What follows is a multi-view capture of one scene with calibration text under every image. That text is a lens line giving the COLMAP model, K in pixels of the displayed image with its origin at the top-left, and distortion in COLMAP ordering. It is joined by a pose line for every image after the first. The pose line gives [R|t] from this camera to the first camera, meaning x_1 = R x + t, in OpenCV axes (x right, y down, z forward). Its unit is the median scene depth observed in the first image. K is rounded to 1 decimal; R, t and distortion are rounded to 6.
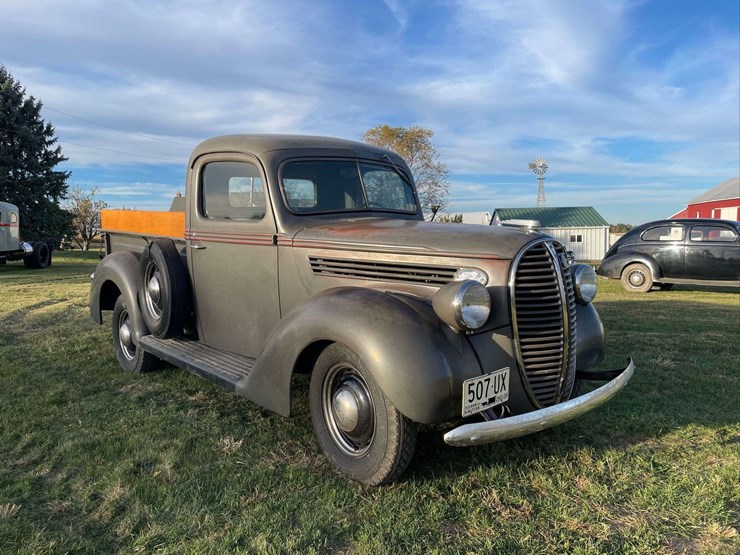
lens RADIAL K [[549.8, 0, 363.3], [0, 549.8, 279.2], [0, 0, 1]] dist [0.082904, -0.115868]
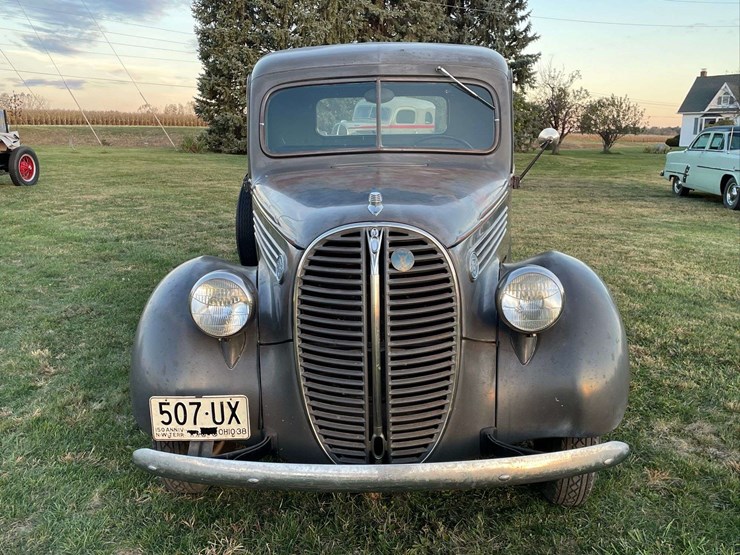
lens RADIAL K [[733.9, 0, 374.0], [0, 733.9, 280.9], [0, 0, 1]] dist [0.140225, -0.256996]
pose [[0.734697, 0.144404, -0.662848, 1.033115], [-0.063594, 0.987440, 0.144631, -0.148439], [0.675408, -0.064107, 0.734653, 0.401793]]
